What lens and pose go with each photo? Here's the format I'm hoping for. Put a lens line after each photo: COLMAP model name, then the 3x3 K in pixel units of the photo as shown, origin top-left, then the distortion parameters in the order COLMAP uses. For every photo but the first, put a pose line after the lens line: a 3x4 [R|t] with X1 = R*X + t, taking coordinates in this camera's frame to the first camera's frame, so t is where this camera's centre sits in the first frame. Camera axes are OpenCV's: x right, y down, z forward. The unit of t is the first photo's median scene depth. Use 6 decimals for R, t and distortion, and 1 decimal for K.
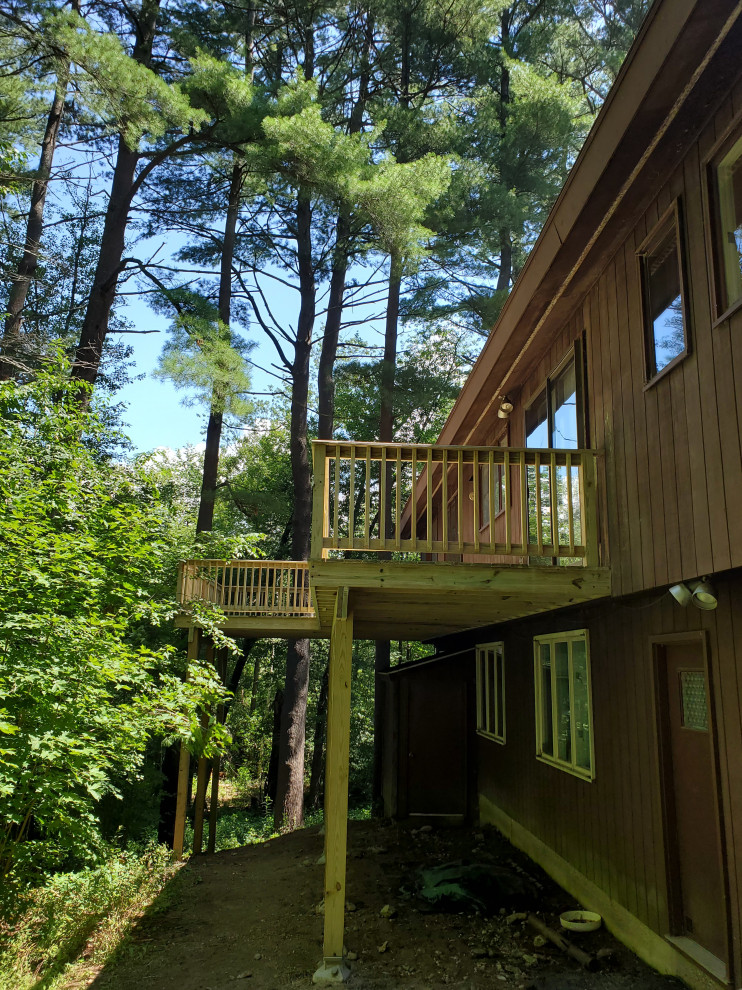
lens RADIAL K [[770.9, 0, 371.0], [0, 770.9, 495.0], [0, 0, 1]] dist [-0.000855, 0.000073]
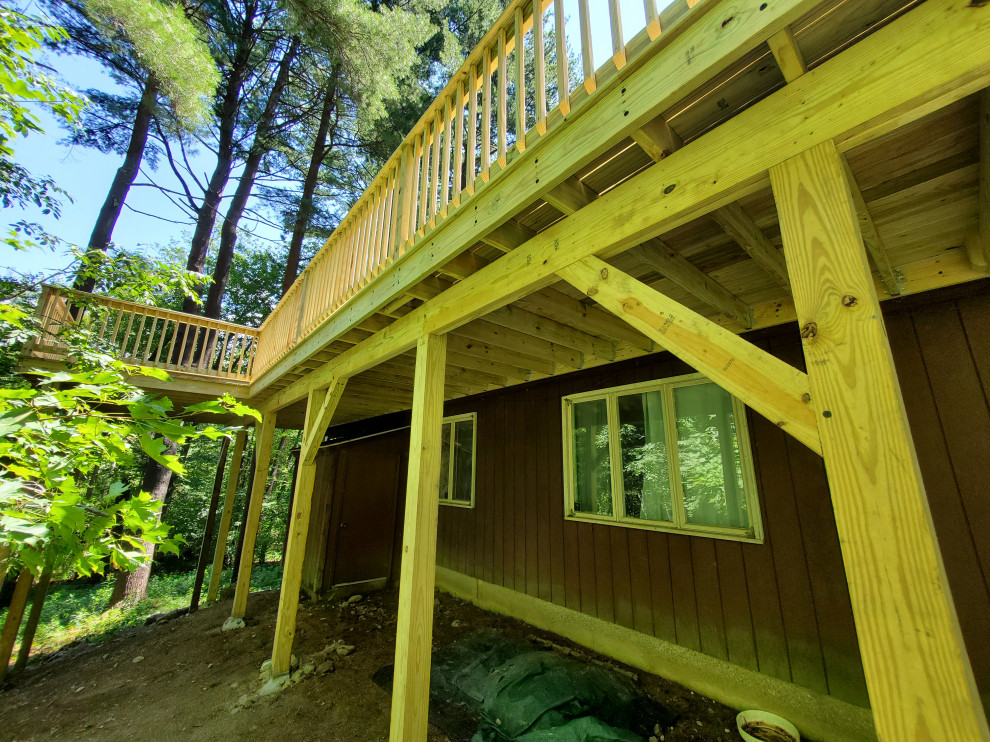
lens RADIAL K [[394.8, 0, 495.0], [0, 394.8, 371.0], [0, 0, 1]] dist [-0.005413, -0.000025]
pose [[0.798632, 0.145137, 0.584057, -0.055333], [-0.130923, 0.989141, -0.066777, 0.066624], [-0.587406, -0.023137, 0.808961, 0.215331]]
